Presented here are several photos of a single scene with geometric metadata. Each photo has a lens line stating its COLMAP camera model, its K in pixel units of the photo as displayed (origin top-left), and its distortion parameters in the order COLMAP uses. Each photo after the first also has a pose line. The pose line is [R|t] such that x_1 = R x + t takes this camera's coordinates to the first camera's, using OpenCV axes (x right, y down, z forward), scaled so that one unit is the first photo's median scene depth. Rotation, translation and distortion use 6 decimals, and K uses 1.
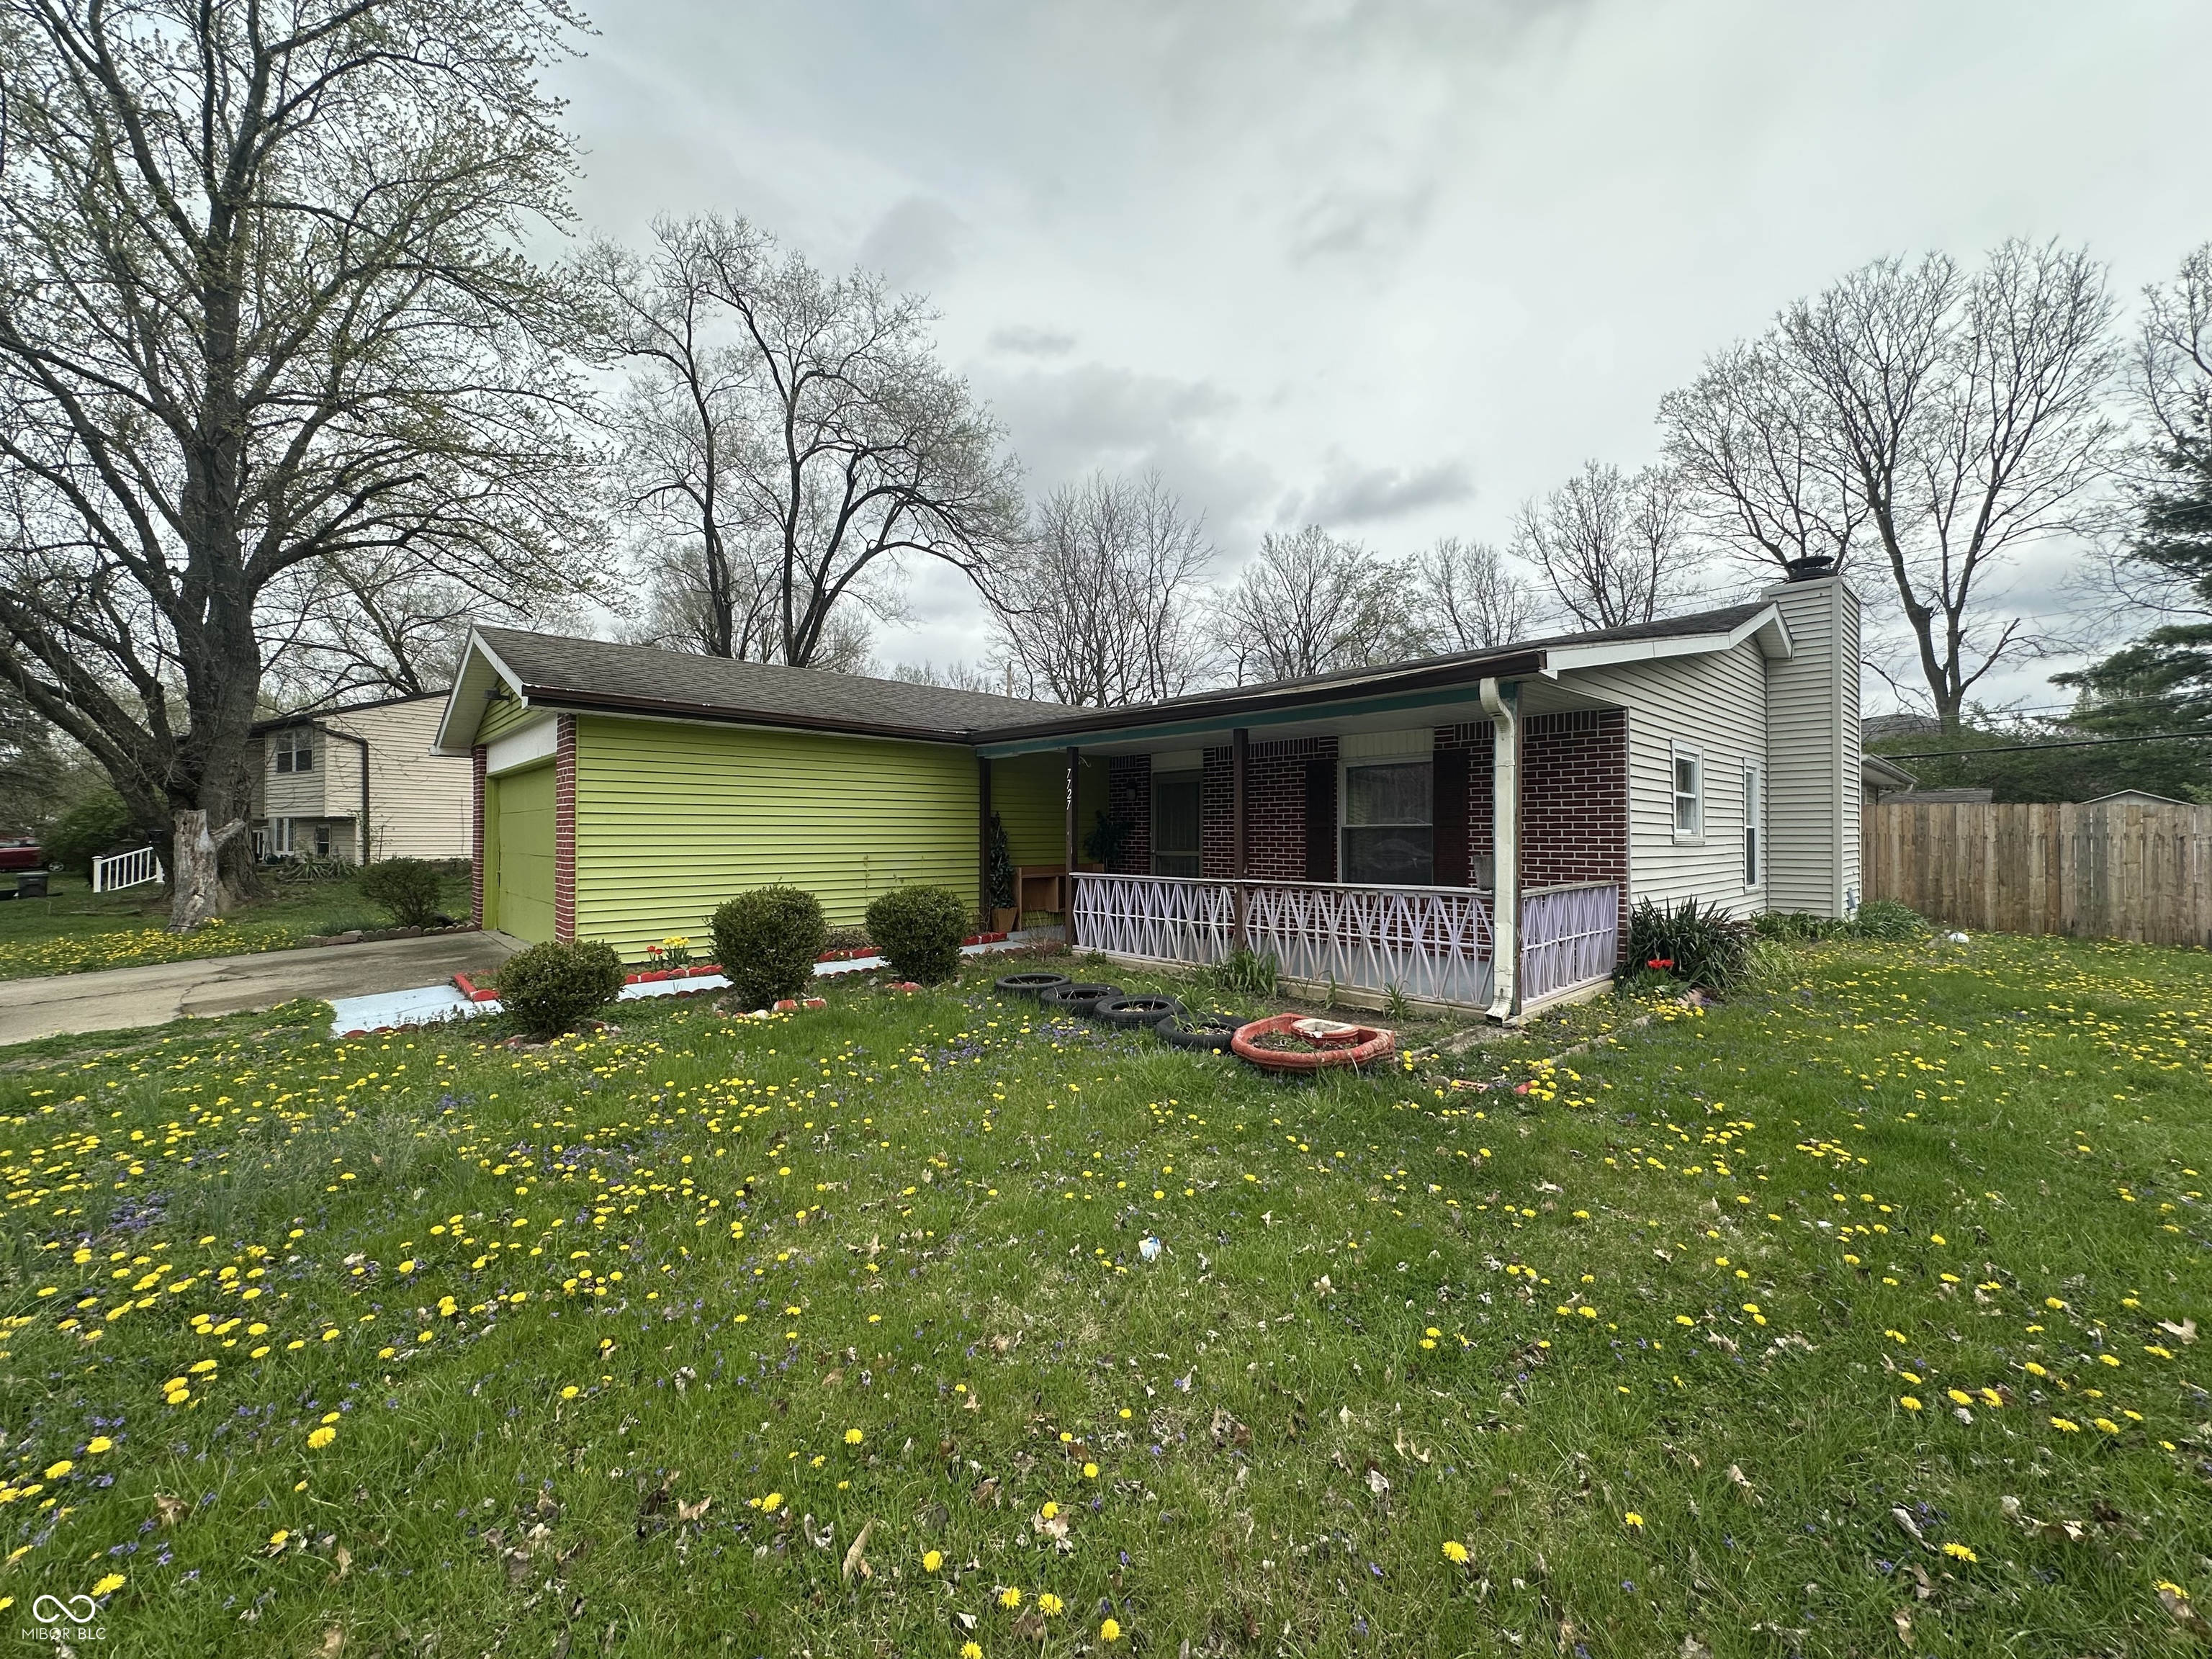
lens RADIAL K [[877.7, 0, 1106.0], [0, 877.7, 829.5], [0, 0, 1]] dist [-0.001143, 0.000073]
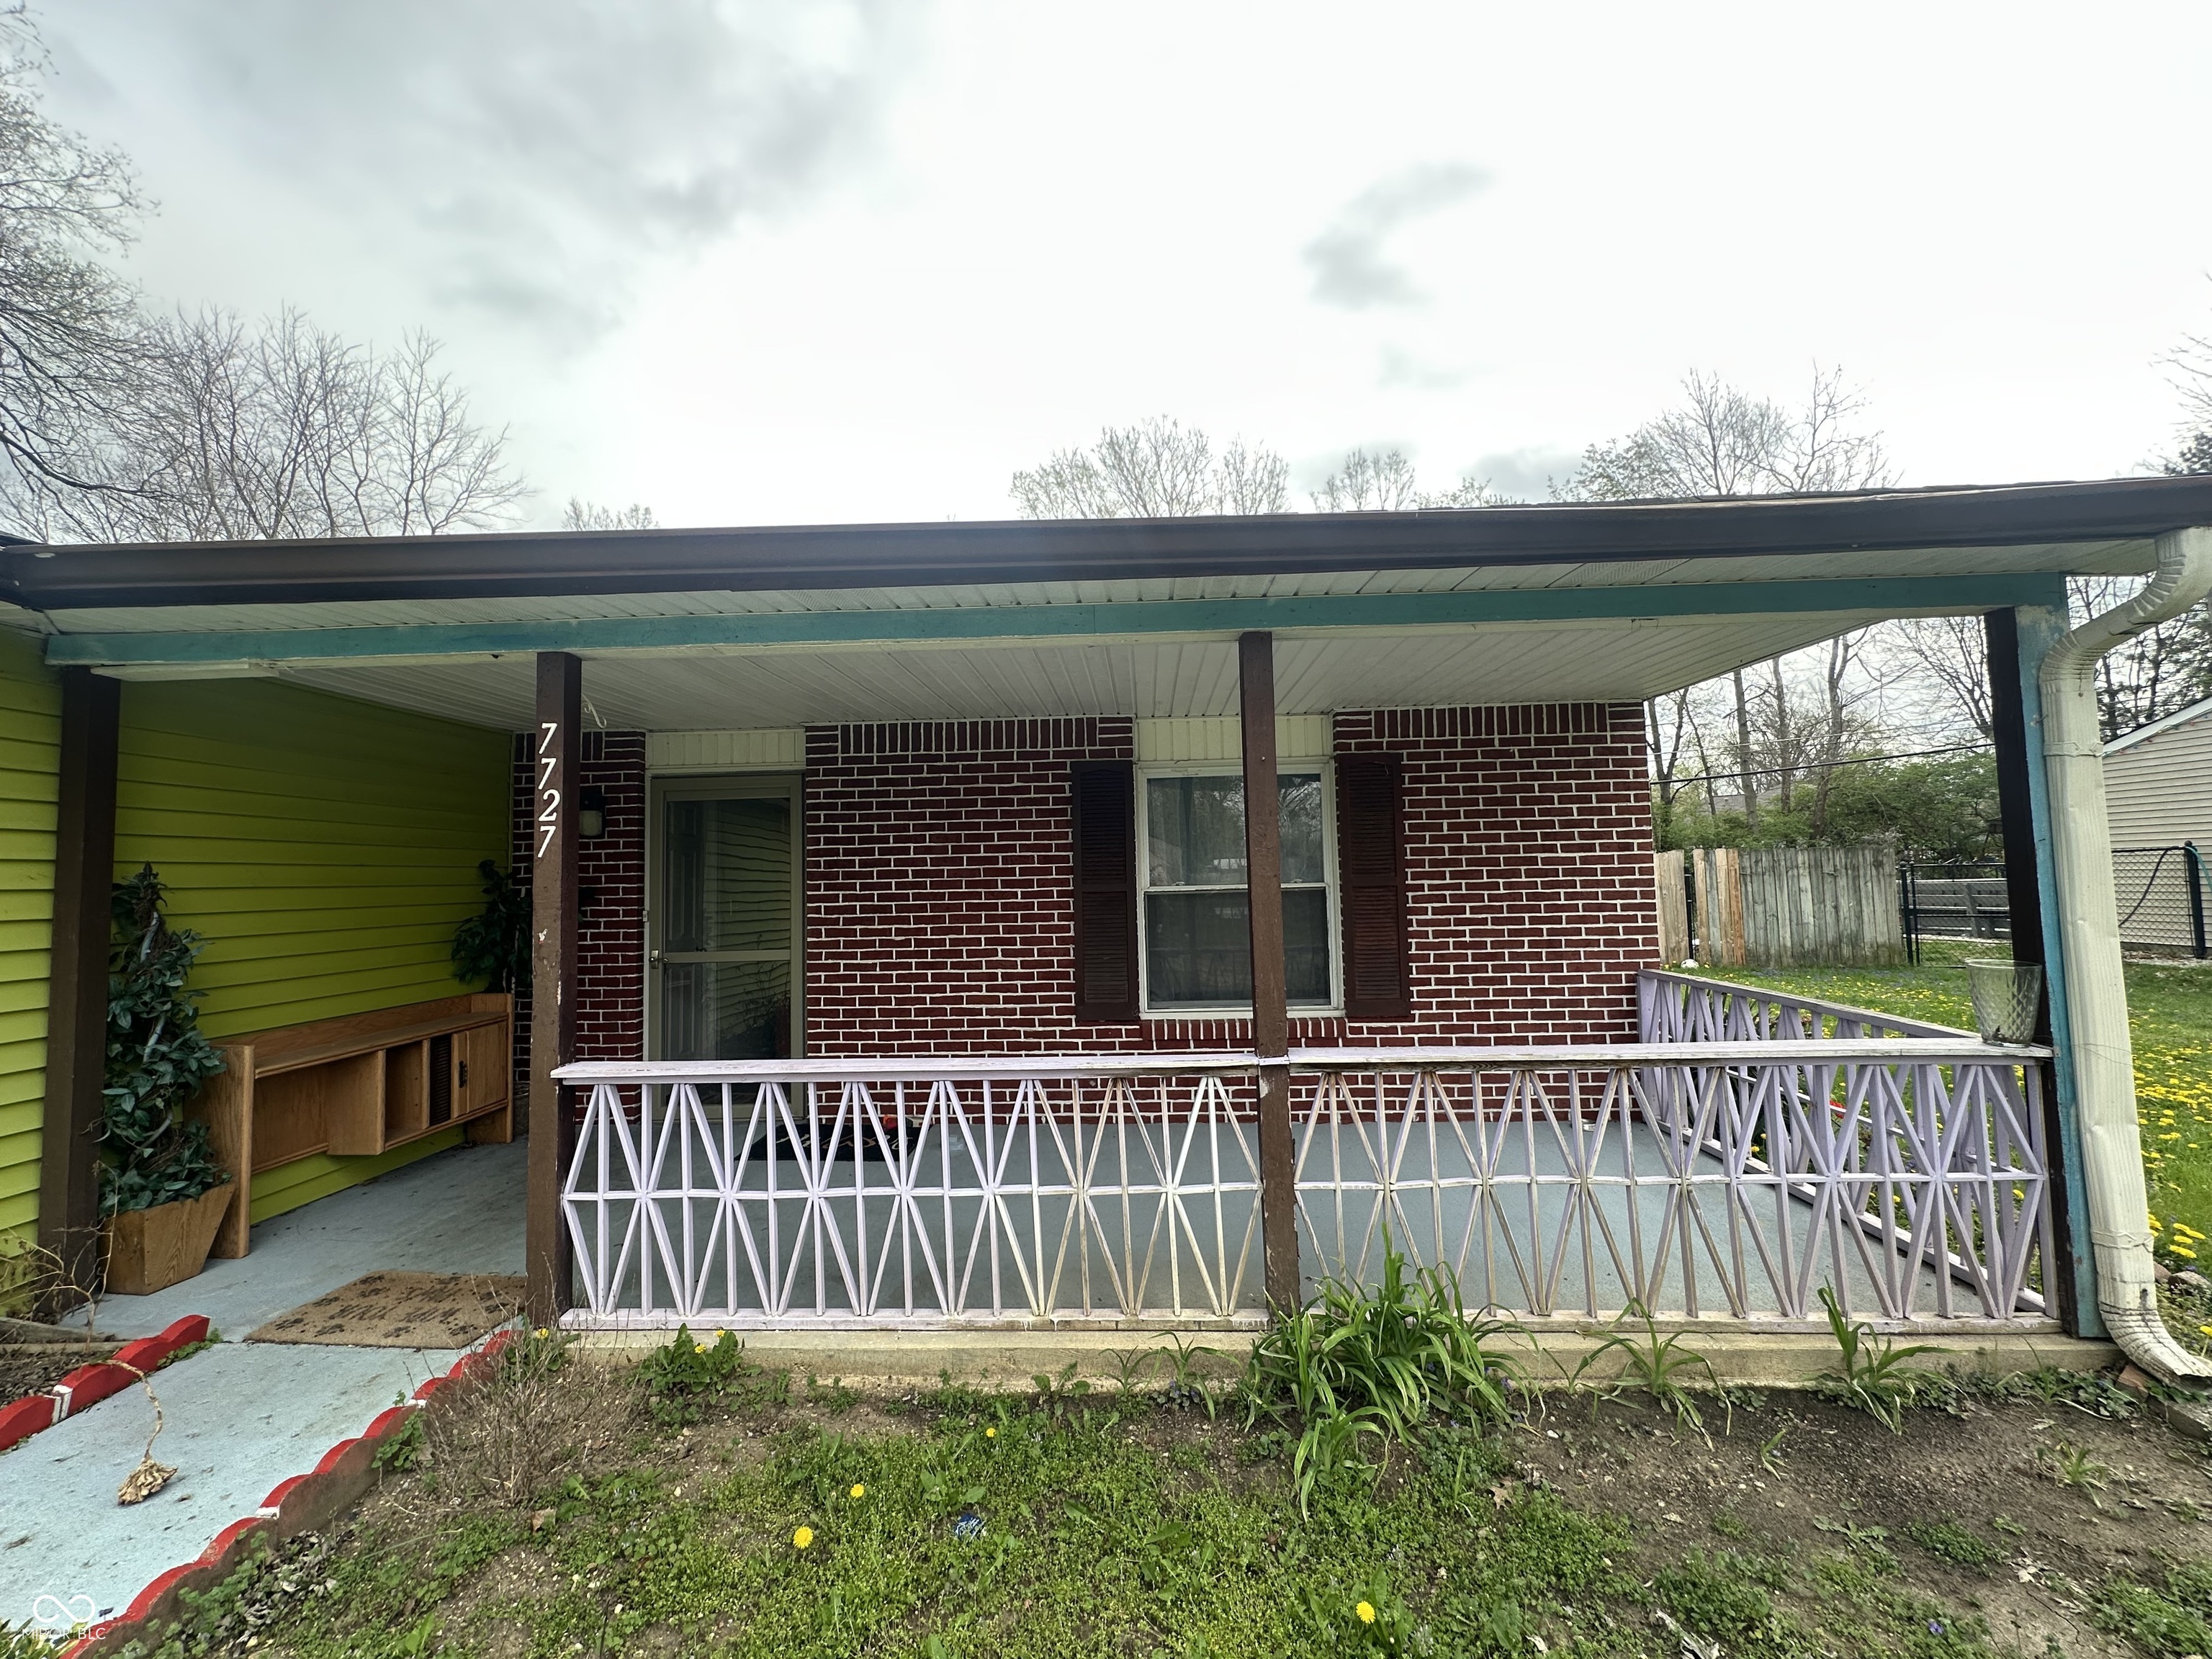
lens RADIAL K [[877.7, 0, 1106.0], [0, 877.7, 829.5], [0, 0, 1]] dist [-0.001143, 0.000073]
pose [[0.706003, 0.023939, 0.707804, -0.105493], [0.016855, 0.998577, -0.050585, -0.012194], [-0.708008, 0.047644, 0.704595, 0.570334]]
